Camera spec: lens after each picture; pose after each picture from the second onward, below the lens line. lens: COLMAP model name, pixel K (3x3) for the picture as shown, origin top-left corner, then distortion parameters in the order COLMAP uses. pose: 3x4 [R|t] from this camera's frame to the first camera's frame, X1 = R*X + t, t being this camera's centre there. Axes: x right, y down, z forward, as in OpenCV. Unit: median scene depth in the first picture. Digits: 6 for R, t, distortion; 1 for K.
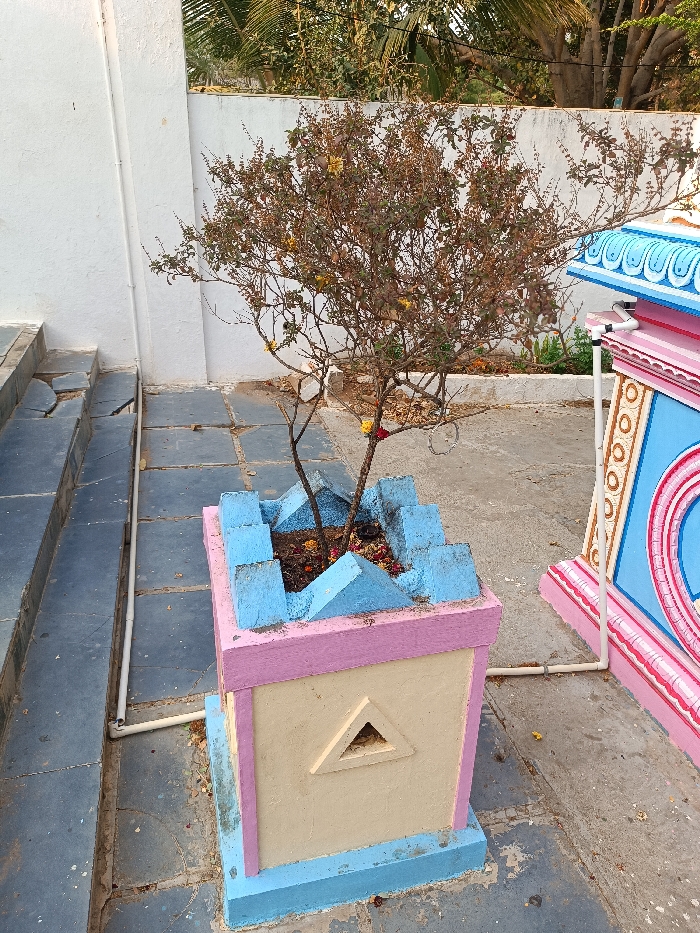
lens RADIAL K [[672.1, 0, 348.5], [0, 672.1, 465.5], [0, 0, 1]] dist [-0.003802, 0.000035]
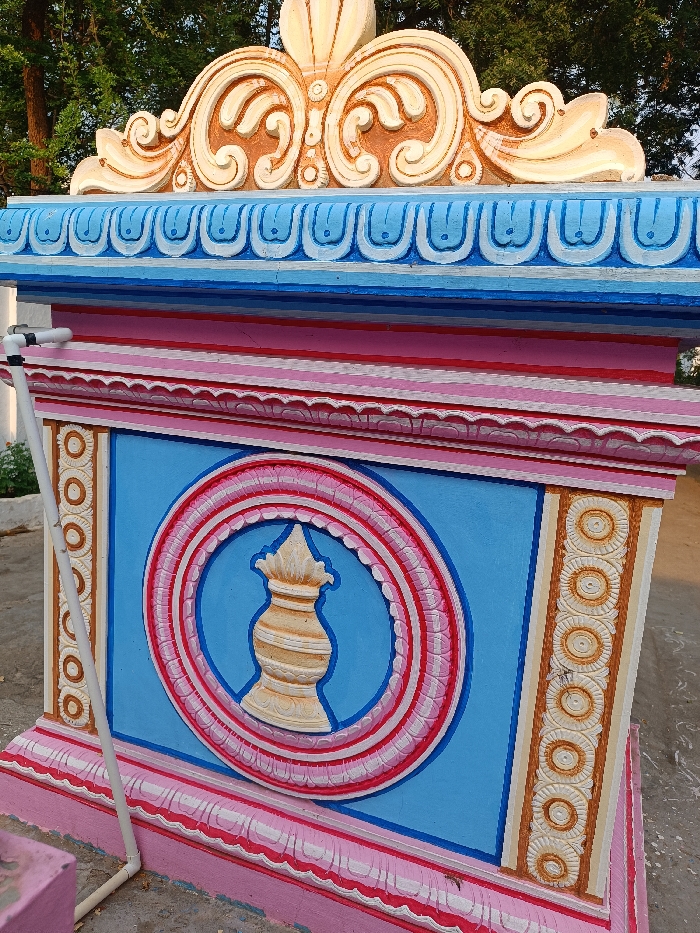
lens RADIAL K [[672.1, 0, 348.0], [0, 672.1, 461.9], [0, 0, 1]] dist [-0.003802, 0.000035]
pose [[0.597397, -0.107943, 0.794648, 0.041122], [0.290155, 0.952860, -0.088698, 0.053290], [-0.747615, 0.283559, 0.600556, 0.396136]]
